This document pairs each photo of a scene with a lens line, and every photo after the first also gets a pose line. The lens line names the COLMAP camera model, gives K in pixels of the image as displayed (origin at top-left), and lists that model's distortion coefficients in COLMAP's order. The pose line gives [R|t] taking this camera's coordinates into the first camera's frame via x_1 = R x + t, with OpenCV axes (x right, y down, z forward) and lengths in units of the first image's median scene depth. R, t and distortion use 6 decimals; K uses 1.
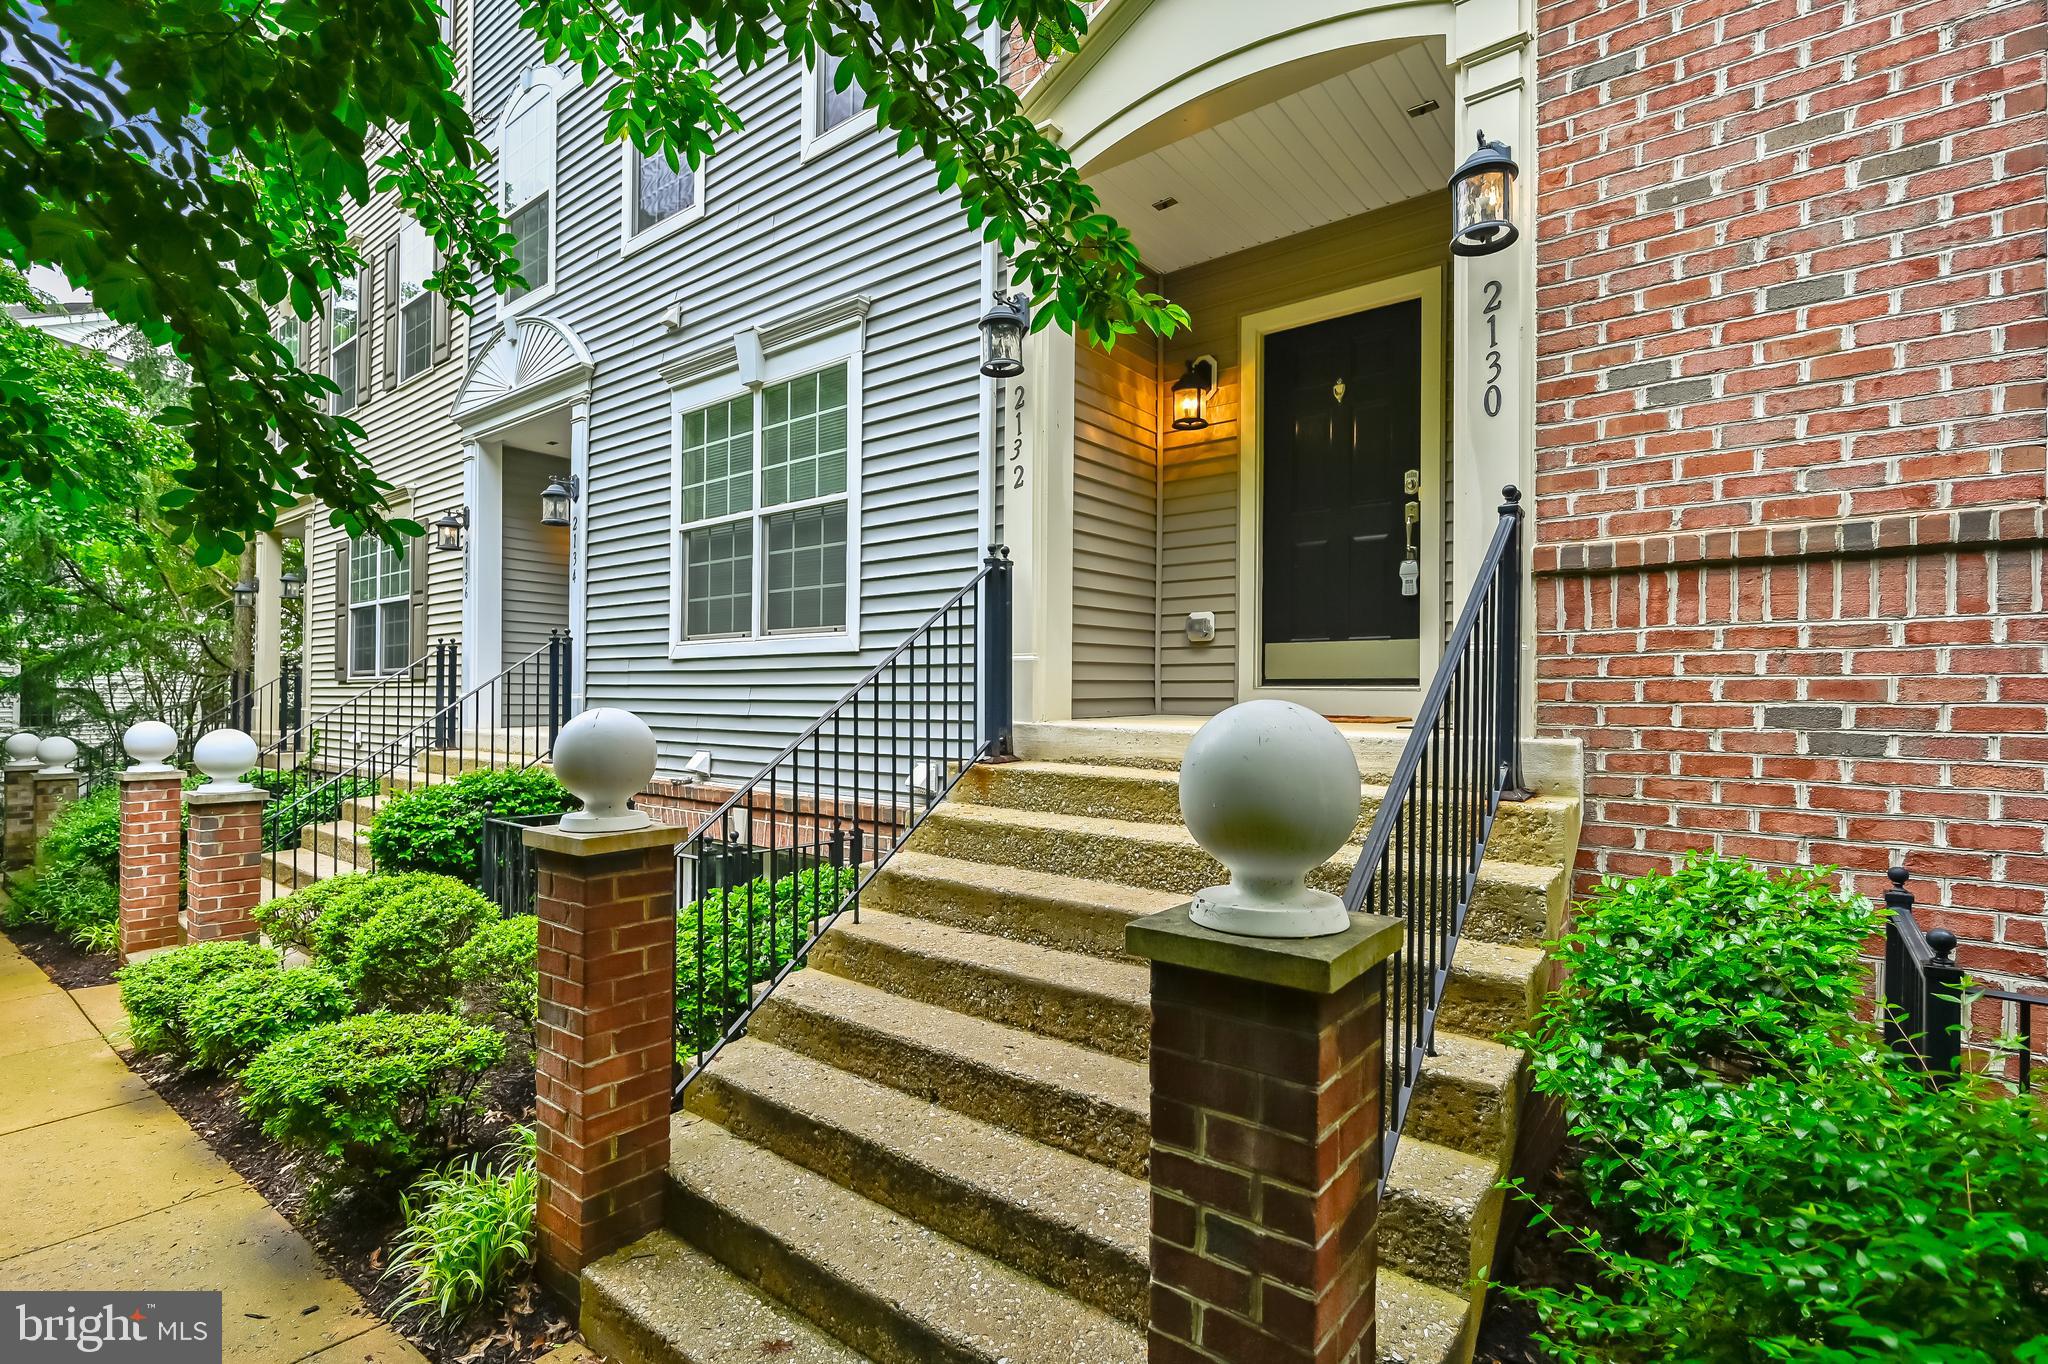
lens RADIAL K [[981.7, 0, 1017.3], [0, 981.7, 689.4], [0, 0, 1]] dist [0.000166, -0.000498]
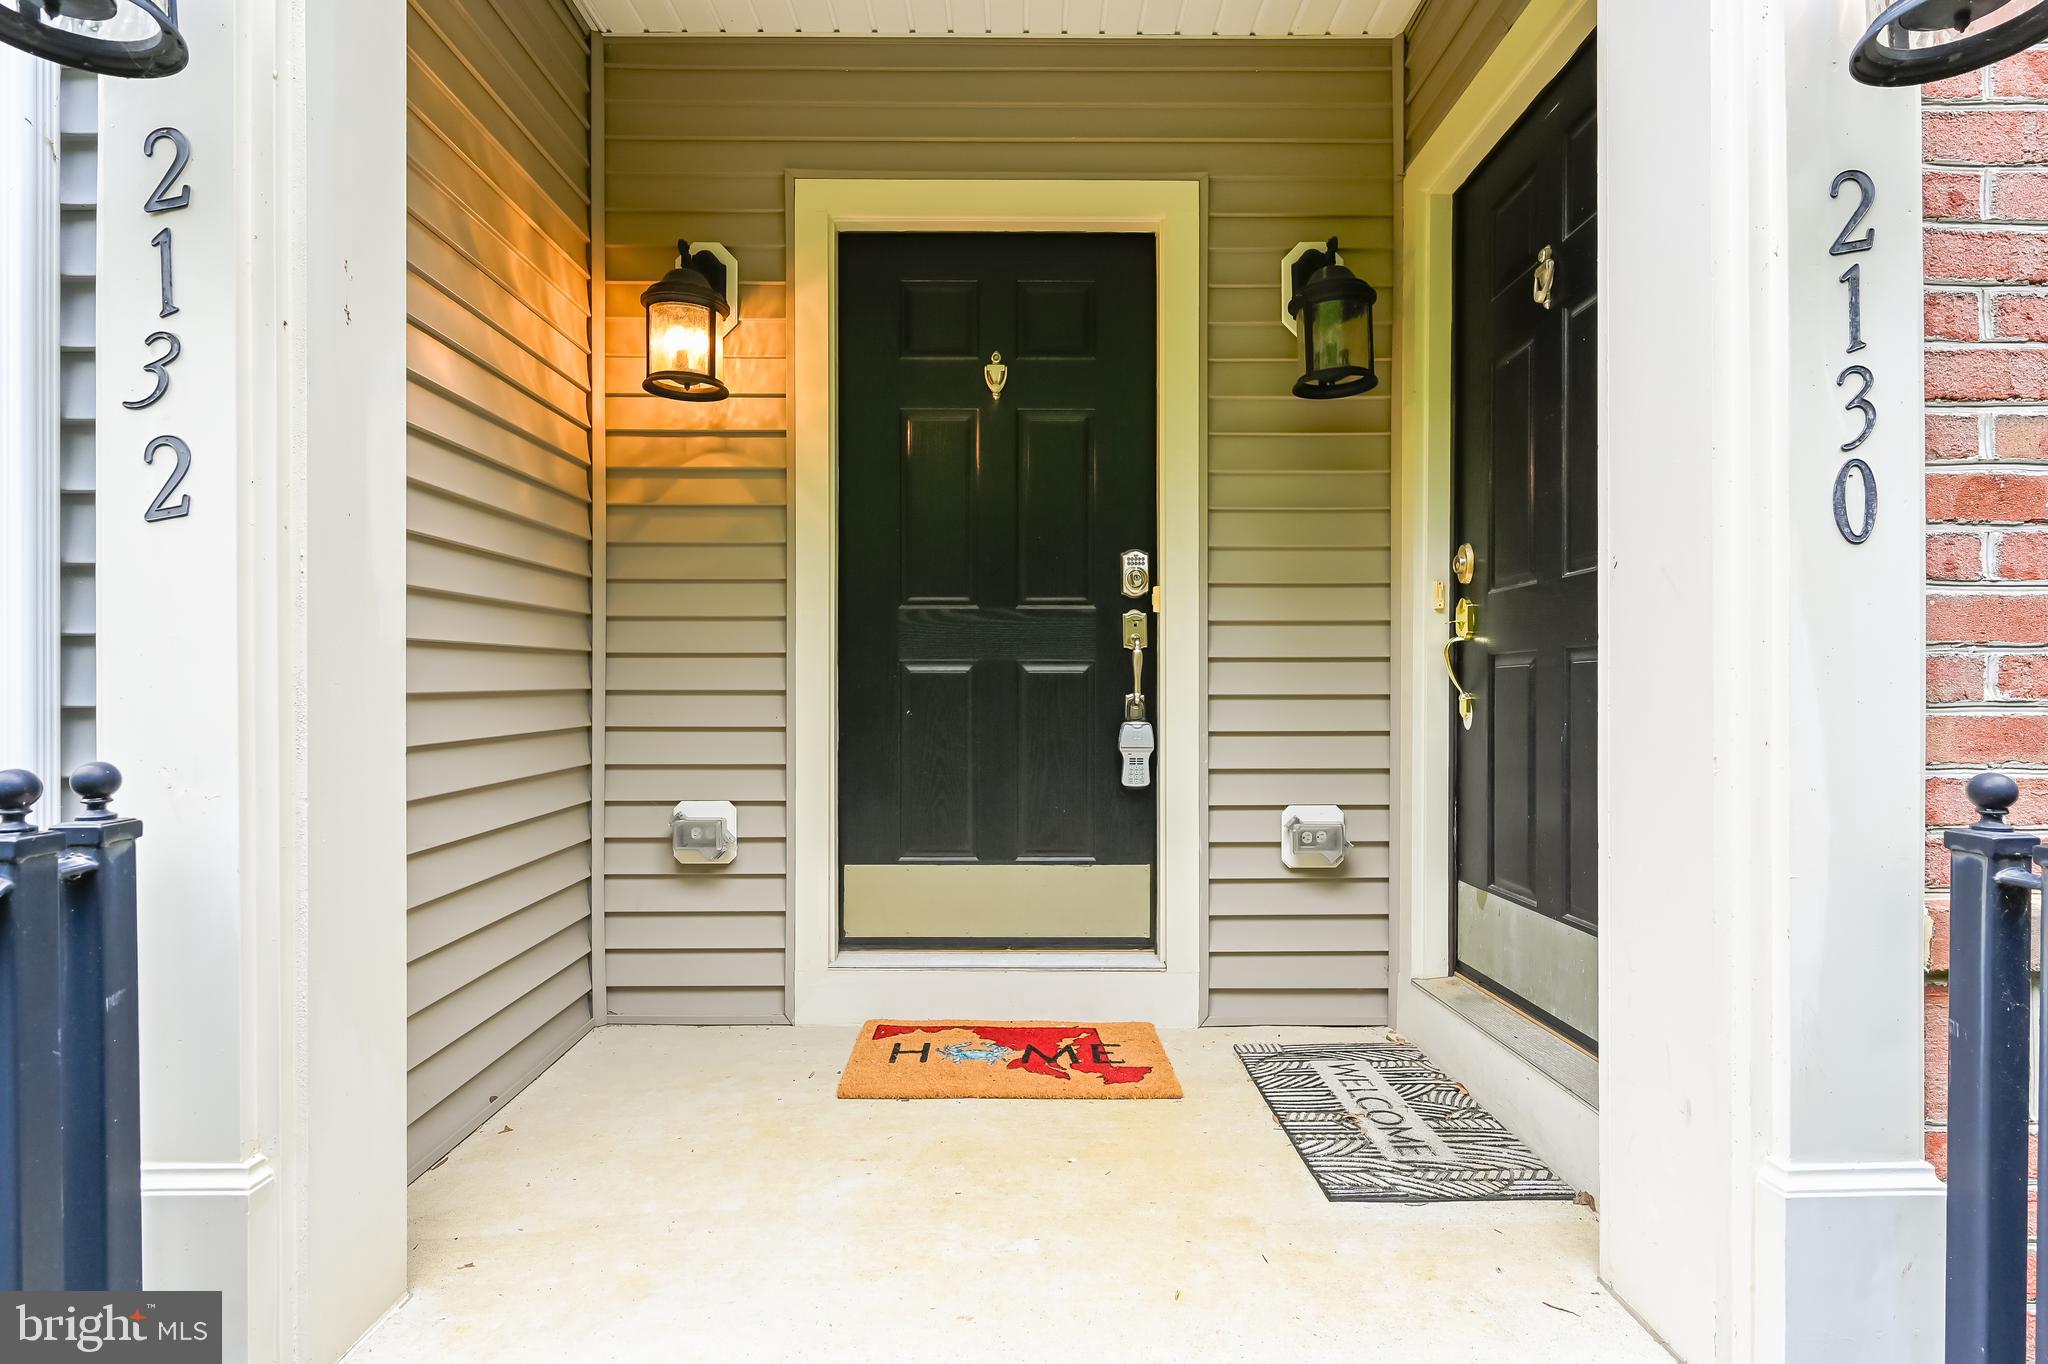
lens RADIAL K [[981.7, 0, 1015.8], [0, 981.7, 689.7], [0, 0, 1]] dist [0.000166, -0.000498]
pose [[0.771167, -0.011835, 0.636523, 0.007516], [0.000154, 0.999831, 0.018404, -0.142821], [-0.636633, -0.014094, 0.771038, 0.566417]]
